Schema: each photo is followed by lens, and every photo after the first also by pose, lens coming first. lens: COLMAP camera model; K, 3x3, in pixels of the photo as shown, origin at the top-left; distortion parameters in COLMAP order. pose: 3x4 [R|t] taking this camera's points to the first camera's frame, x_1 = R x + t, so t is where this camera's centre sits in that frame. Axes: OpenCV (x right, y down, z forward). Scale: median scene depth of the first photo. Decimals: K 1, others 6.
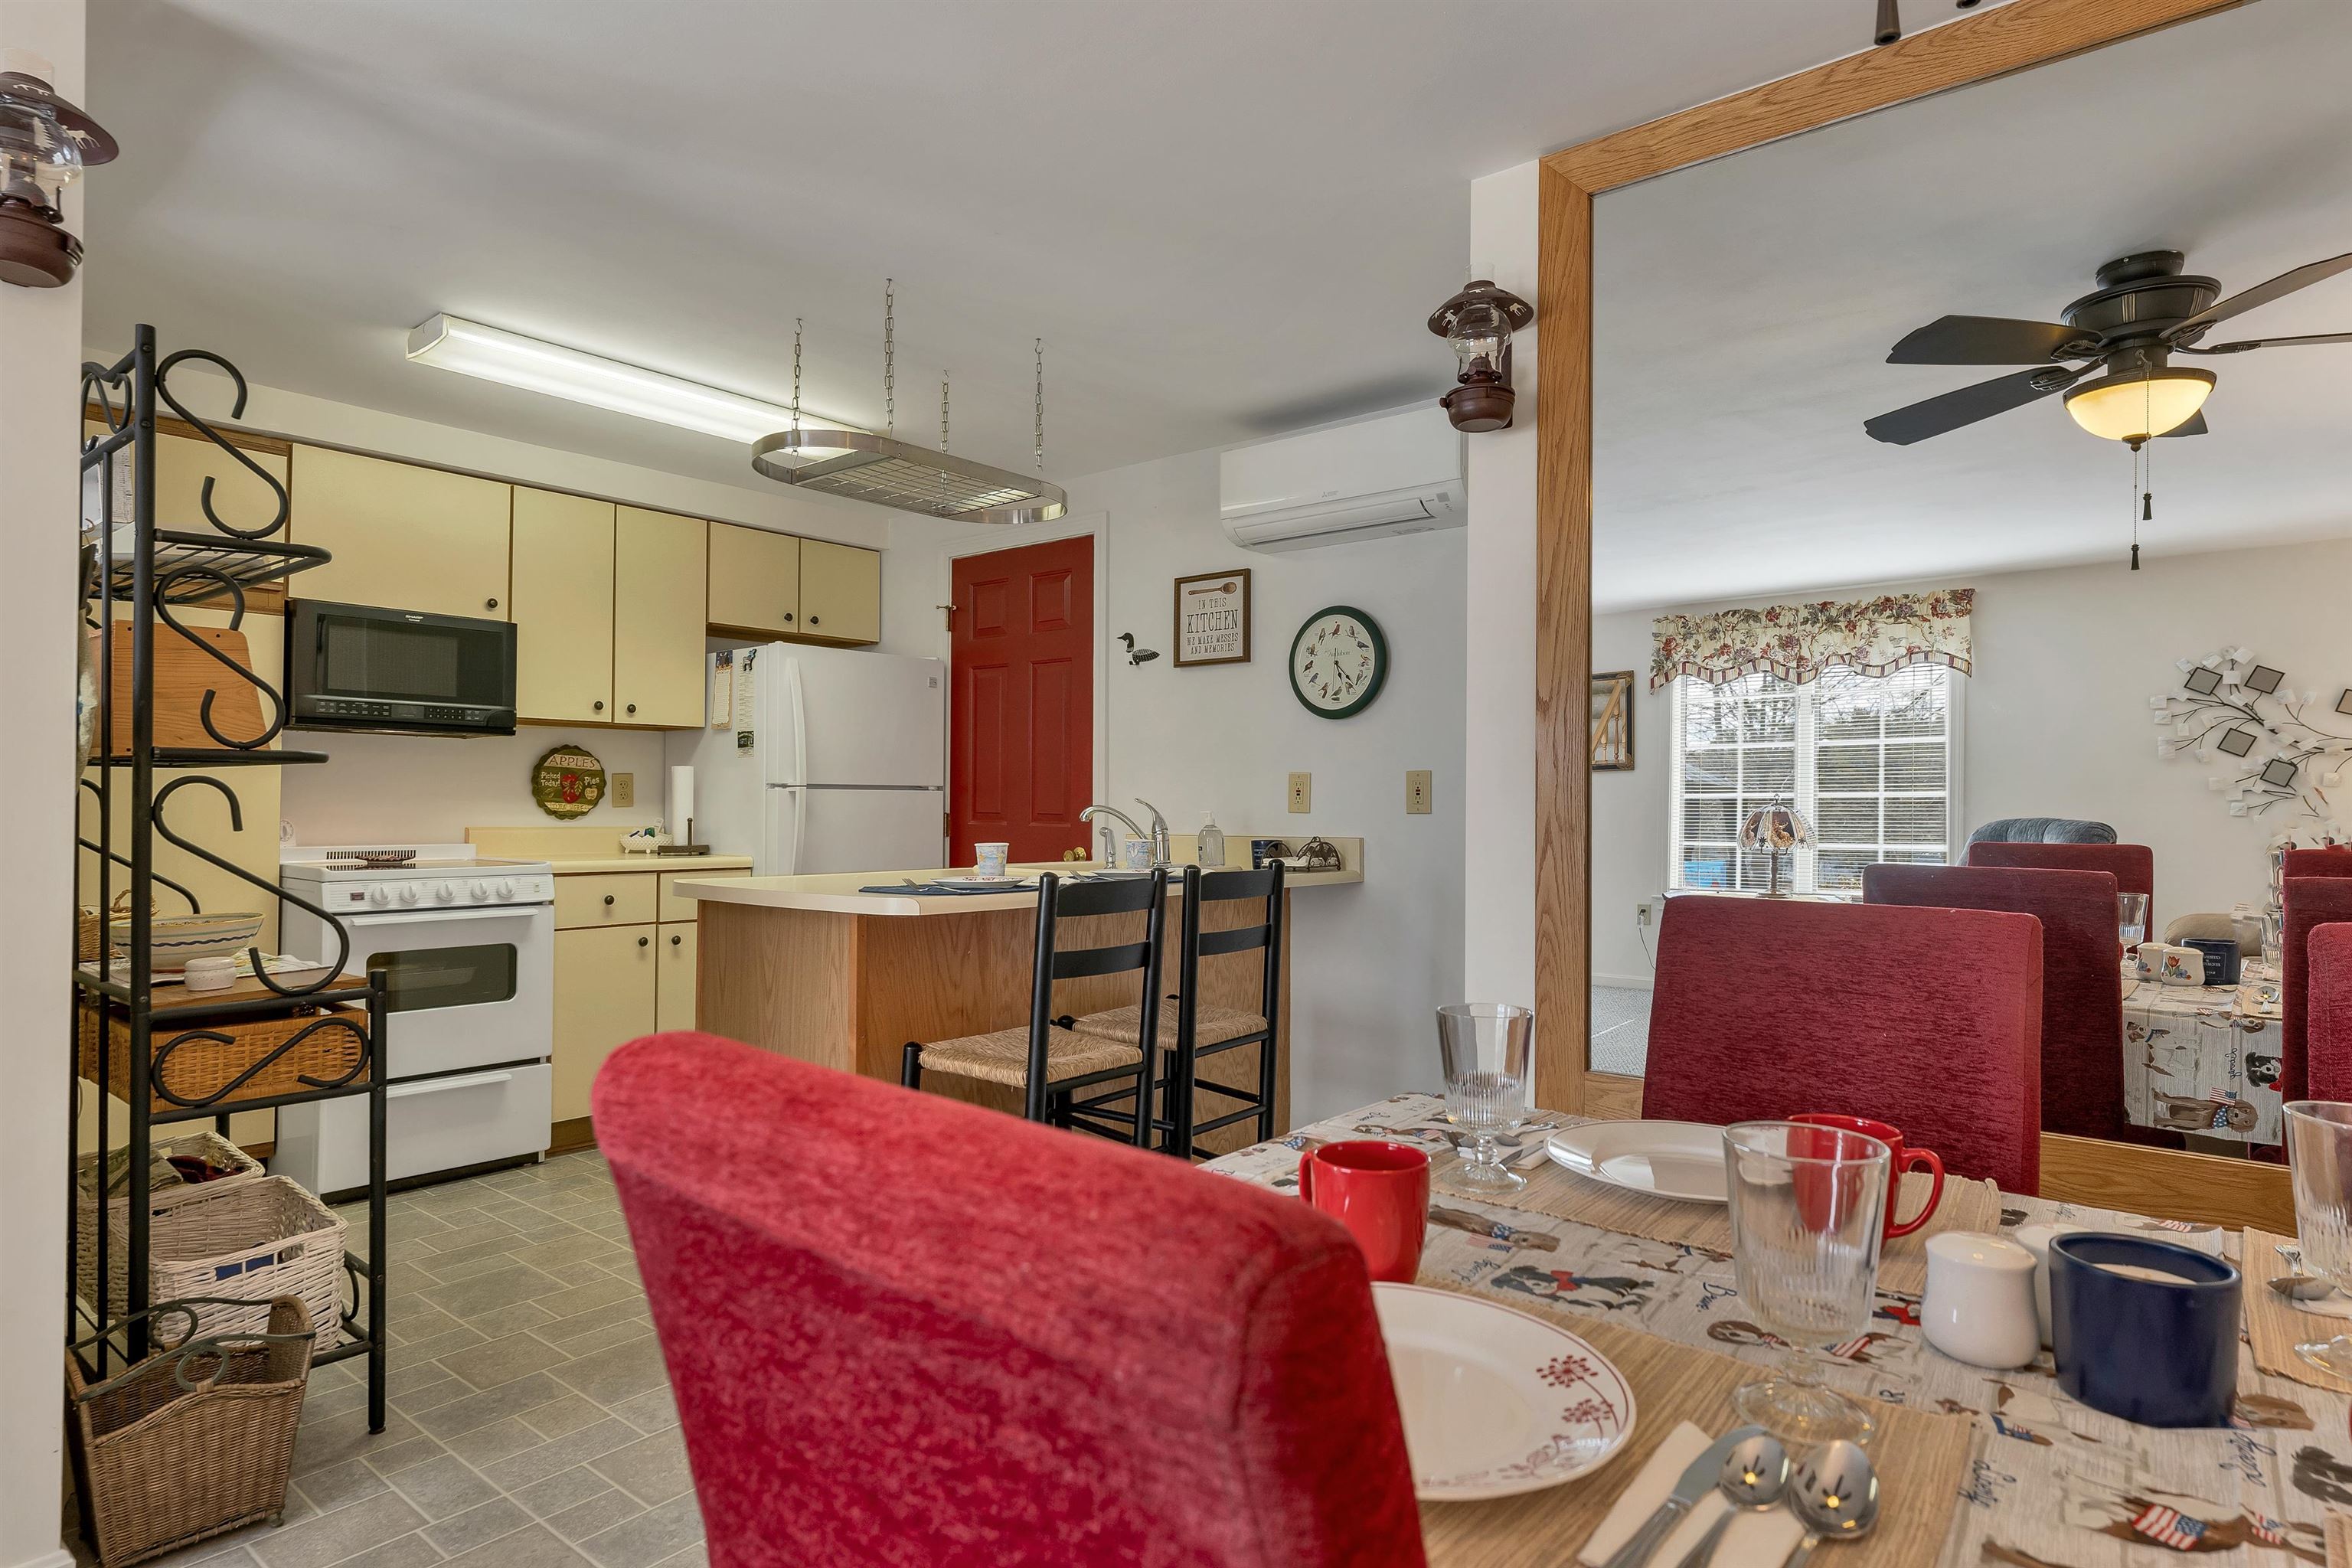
lens RADIAL K [[1275.2, 0, 1169.4], [0, 1275.2, 790.5], [0, 0, 1]] dist [0.005700, -0.000896]
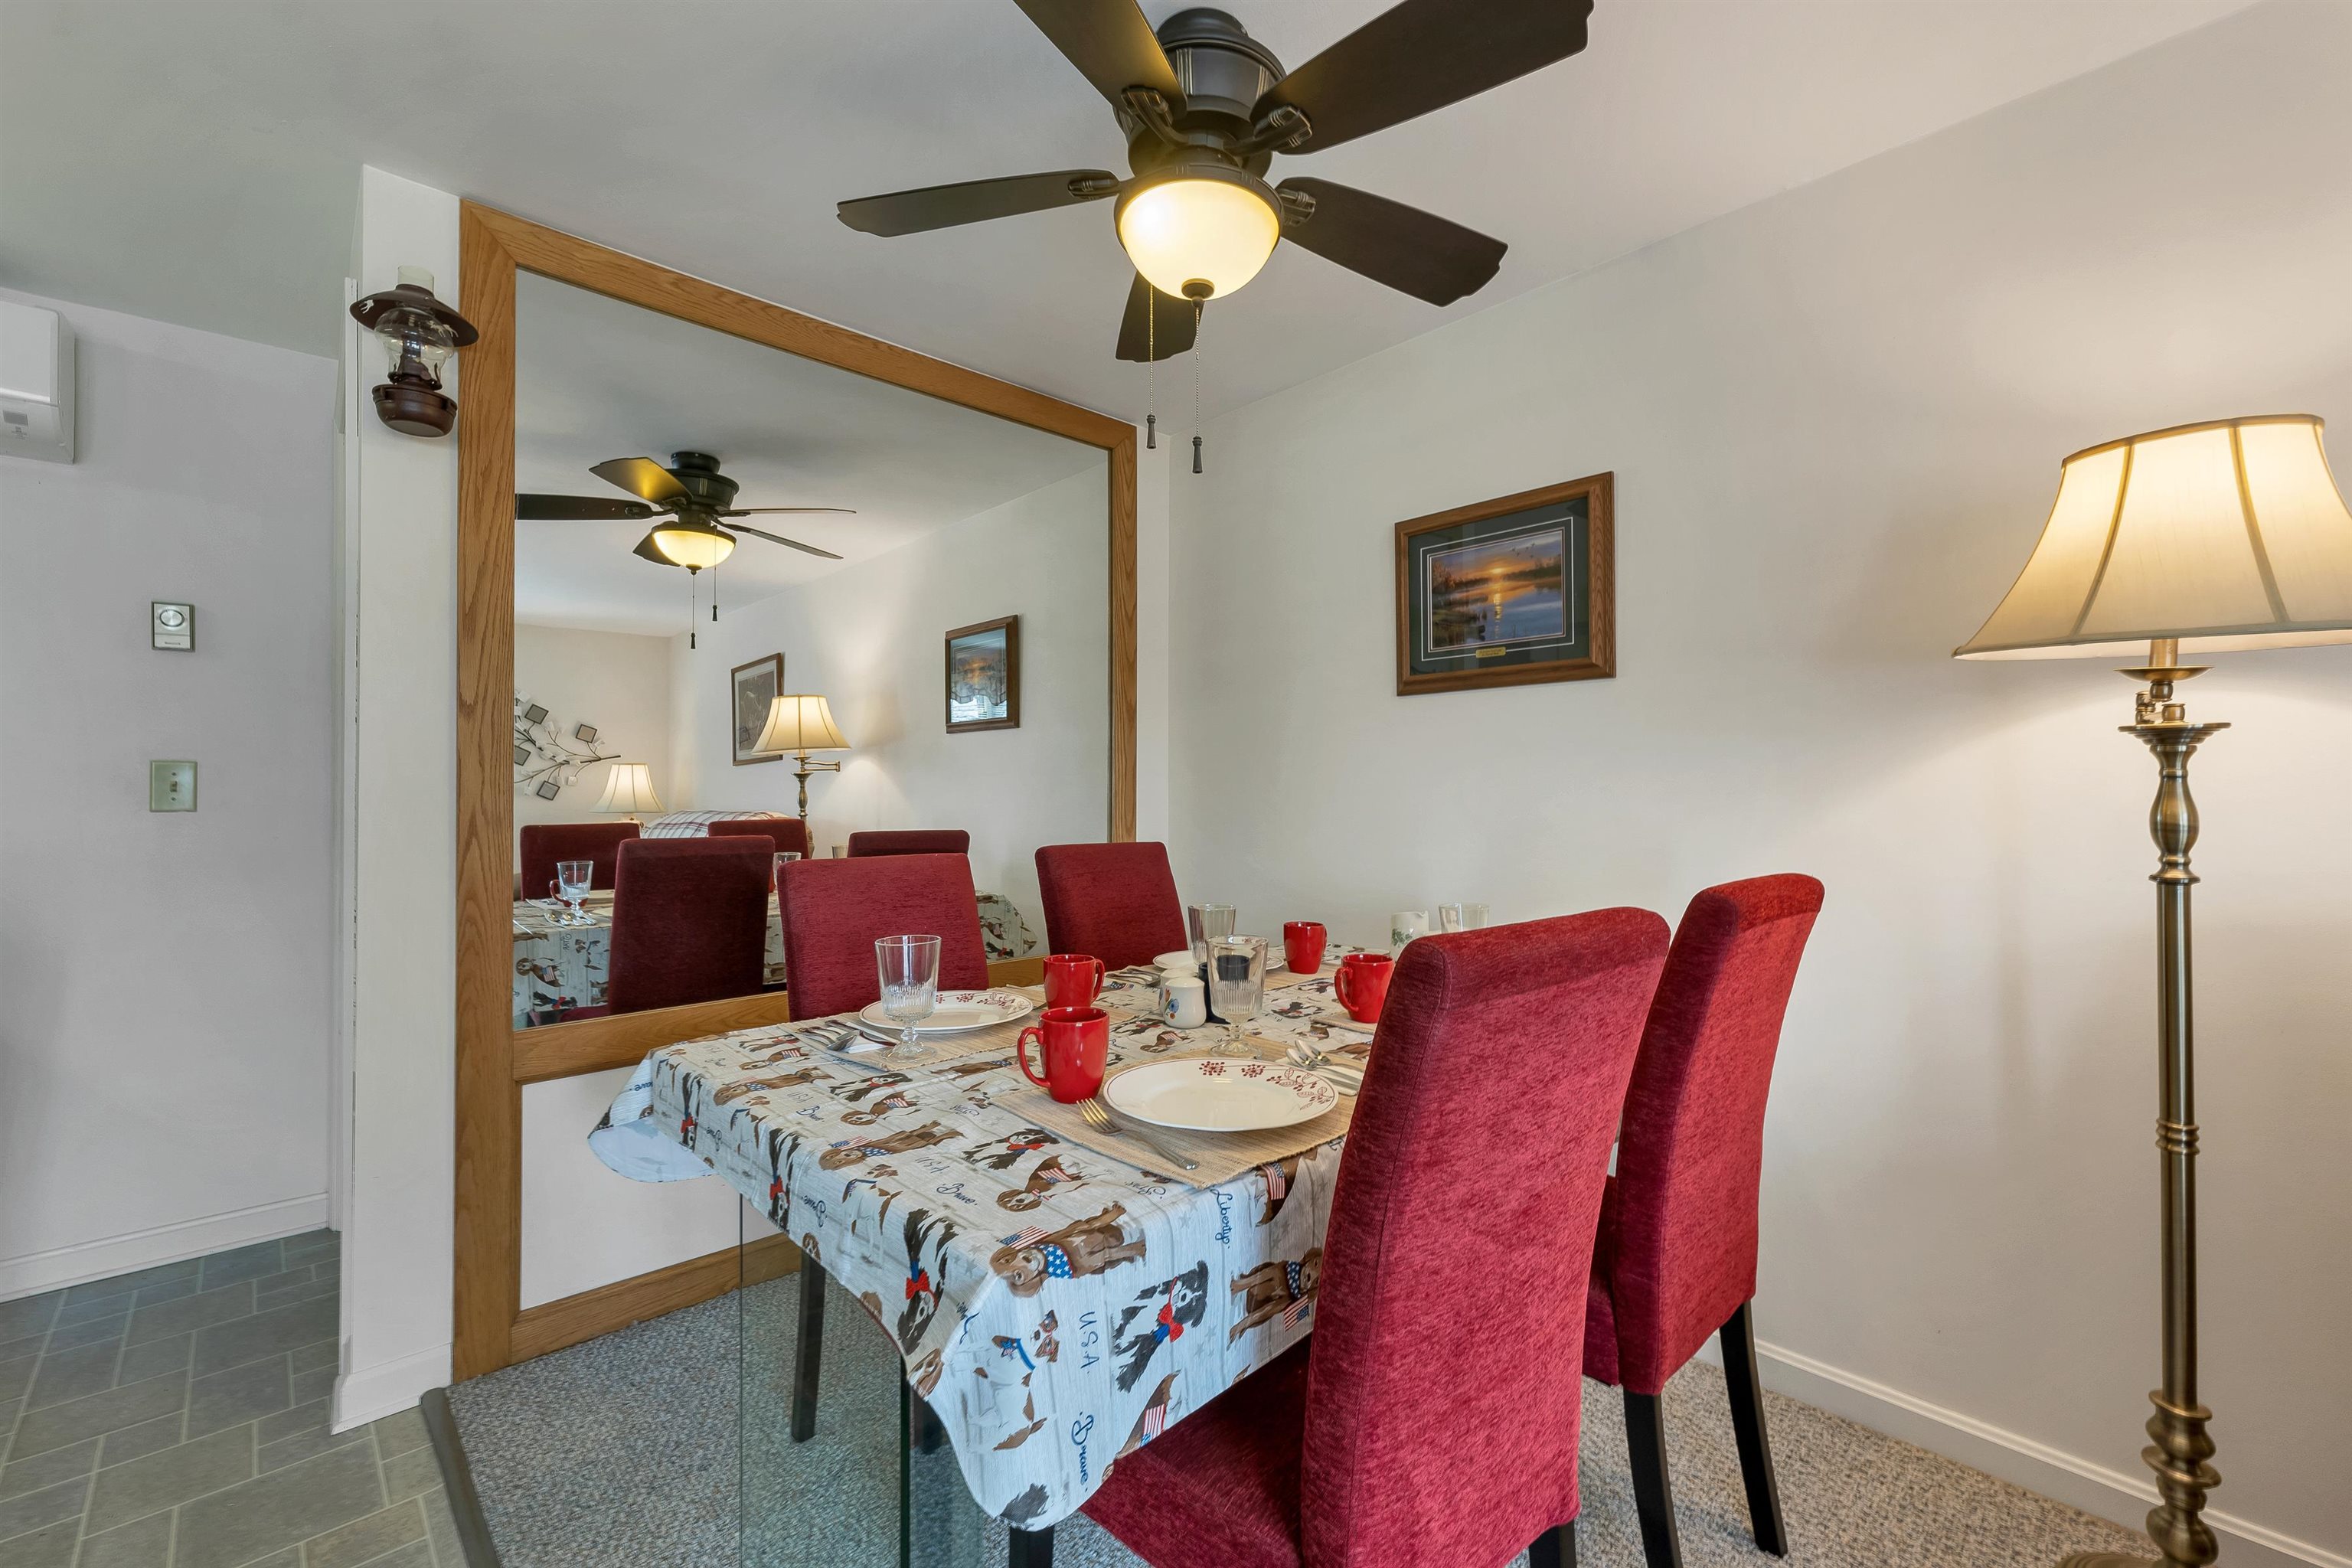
lens RADIAL K [[967.9, 0, 1167.1], [0, 967.9, 782.7], [0, 0, 1]] dist [0.000971, 0.000304]
pose [[0.128202, 0.004139, 0.991739, -0.245429], [-0.005228, 0.999980, -0.003497, -0.001875], [-0.991734, -0.004736, 0.128221, 0.167015]]
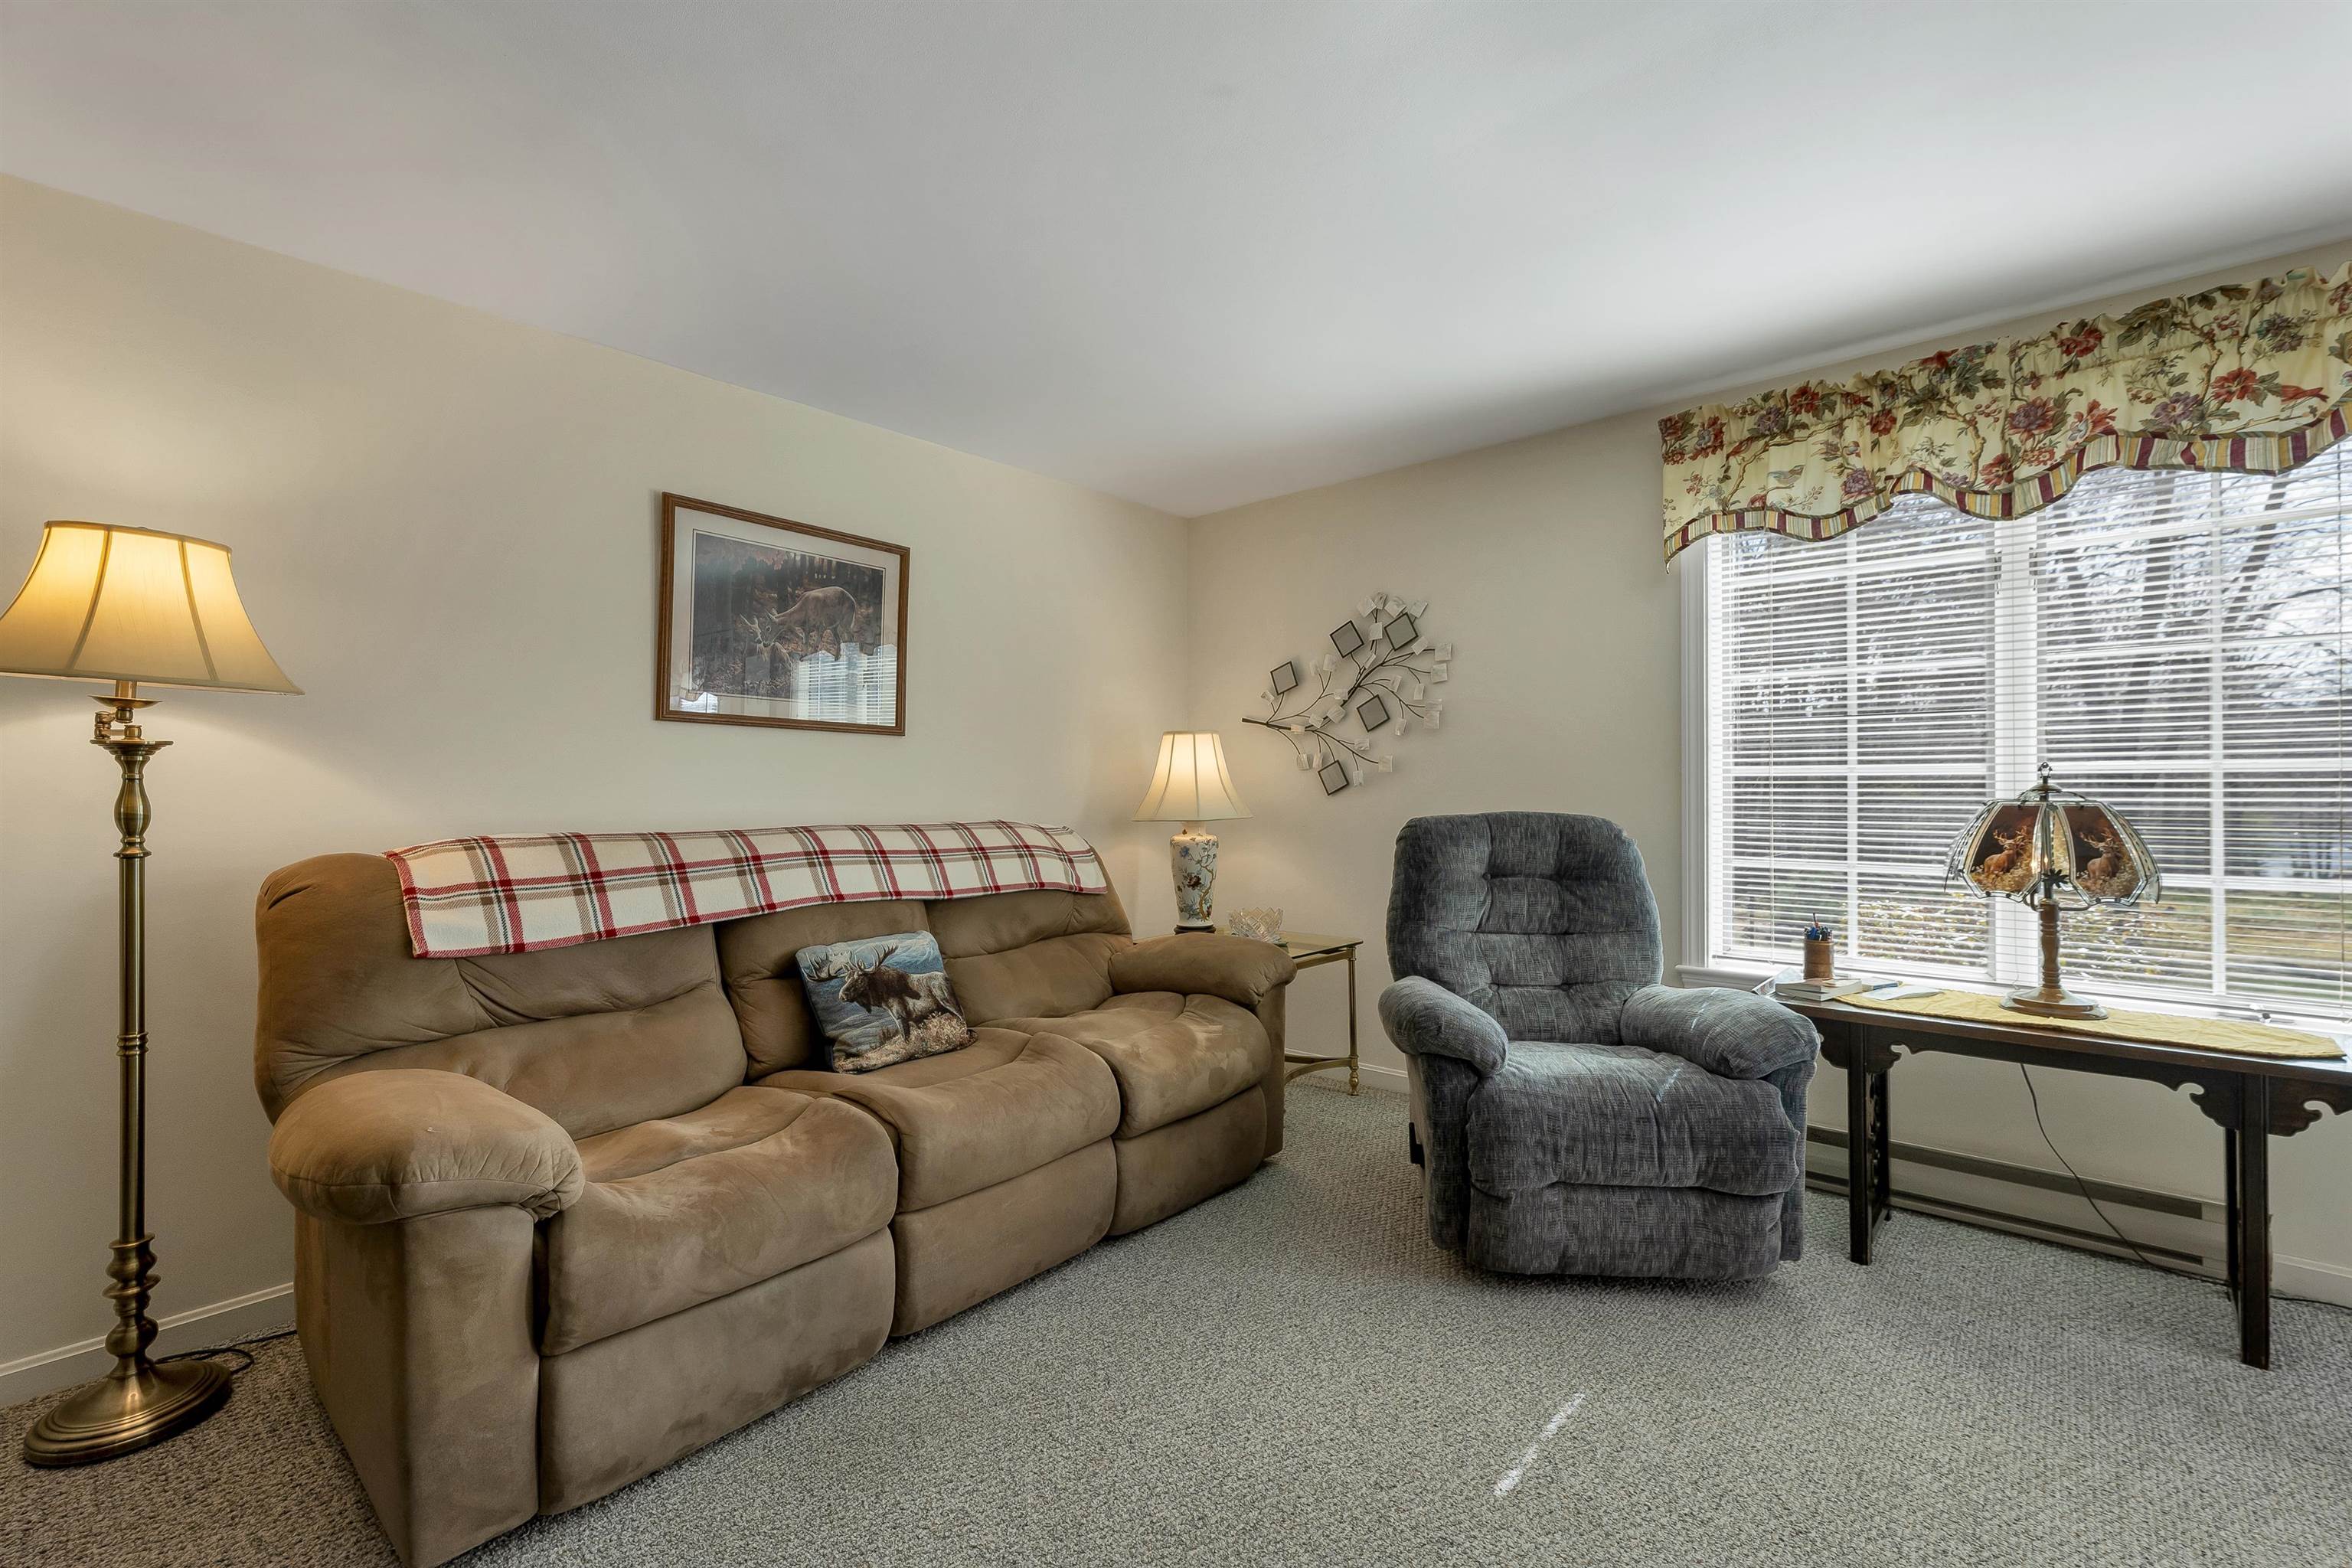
lens RADIAL K [[1006.3, 0, 1171.9], [0, 1006.3, 783.0], [0, 0, 1]] dist [0.003979, -0.000028]
pose [[-0.999554, -0.001980, 0.029794, -0.360157], [-0.002175, 0.999976, -0.006520, -0.003007], [-0.029780, -0.006581, -0.999535, 0.311703]]
